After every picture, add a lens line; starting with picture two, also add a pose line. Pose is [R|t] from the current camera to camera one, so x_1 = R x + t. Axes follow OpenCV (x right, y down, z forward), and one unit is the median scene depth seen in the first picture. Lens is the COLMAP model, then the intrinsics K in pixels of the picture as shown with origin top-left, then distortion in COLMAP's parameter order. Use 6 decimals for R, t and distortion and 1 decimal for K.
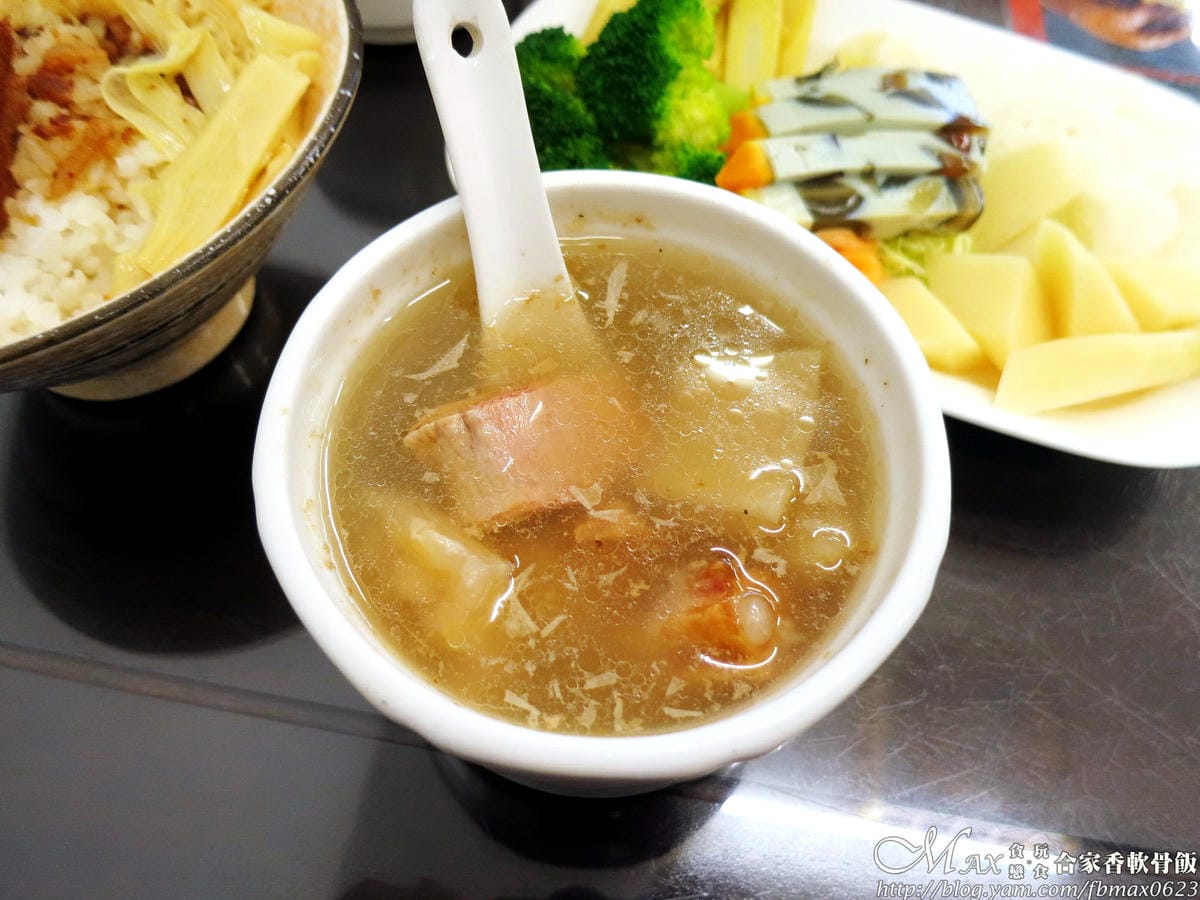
lens RADIAL K [[835.0, 0, 600.0], [0, 835.0, 450.0], [0, 0, 1]] dist [-0.006953, -0.001229]
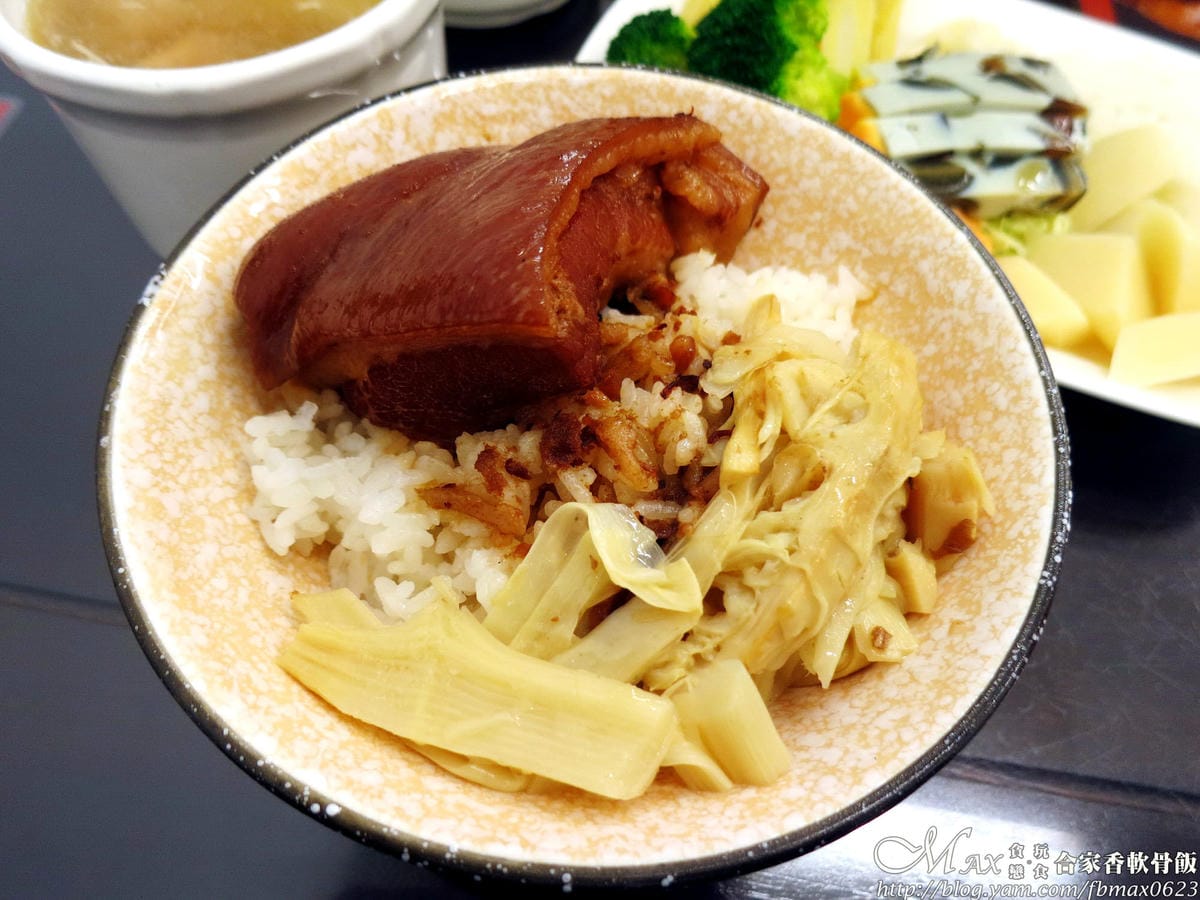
lens RADIAL K [[835.0, 0, 600.0], [0, 835.0, 450.0], [0, 0, 1]] dist [-0.006953, -0.001229]
pose [[0.999958, 0.004044, 0.008265, -0.145927], [-0.004013, 0.999985, -0.003674, 0.037554], [-0.008280, 0.003640, 0.999959, -0.017333]]
